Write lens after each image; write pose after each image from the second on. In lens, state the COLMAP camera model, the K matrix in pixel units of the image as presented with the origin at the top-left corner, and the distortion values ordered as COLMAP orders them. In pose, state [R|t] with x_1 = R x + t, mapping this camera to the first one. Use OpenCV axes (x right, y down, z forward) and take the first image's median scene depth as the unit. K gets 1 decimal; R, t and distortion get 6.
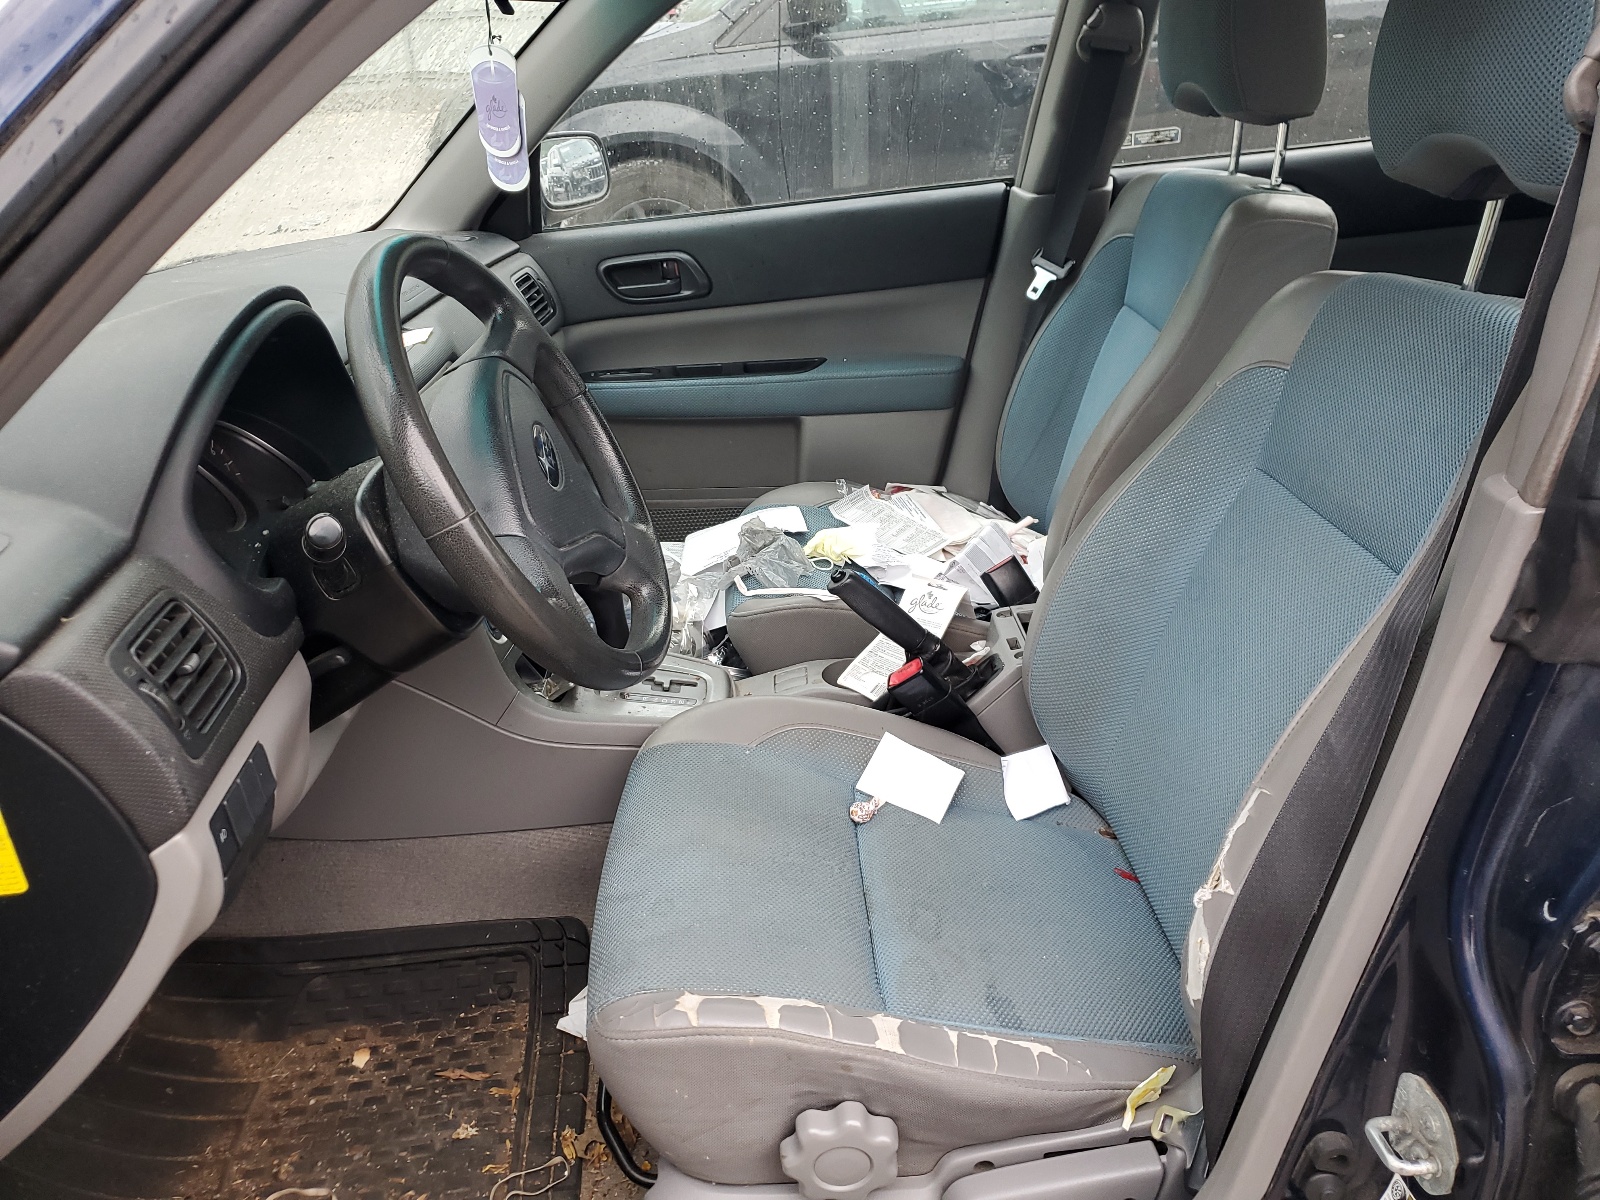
lens RADIAL K [[1218.4, 0, 807.0], [0, 1218.4, 604.6], [0, 0, 1]] dist [0.005670, -0.026297]
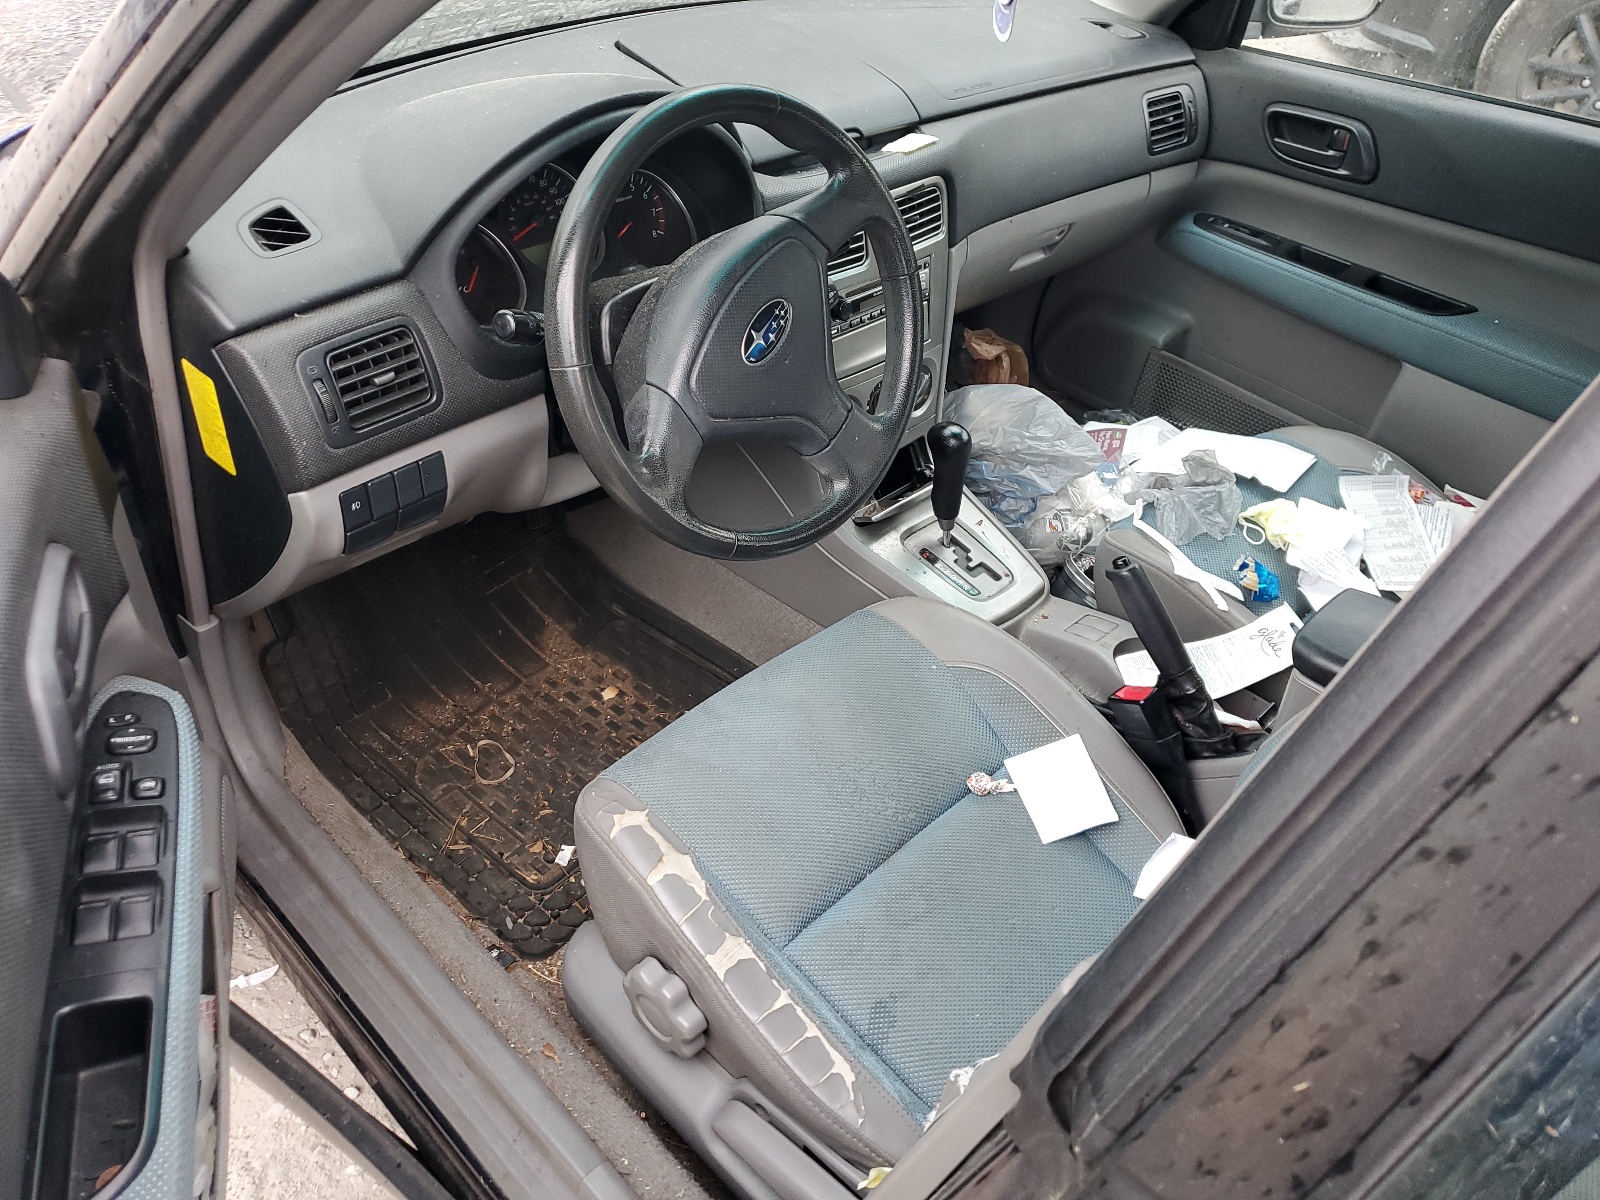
lens RADIAL K [[1218.4, 0, 802.3], [0, 1218.4, 593.7], [0, 0, 1]] dist [0.005670, -0.026297]
pose [[0.676885, 0.532909, -0.507774, 0.335296], [-0.399410, 0.845349, 0.354764, -0.228655], [0.618303, -0.037324, 0.785053, 0.135287]]
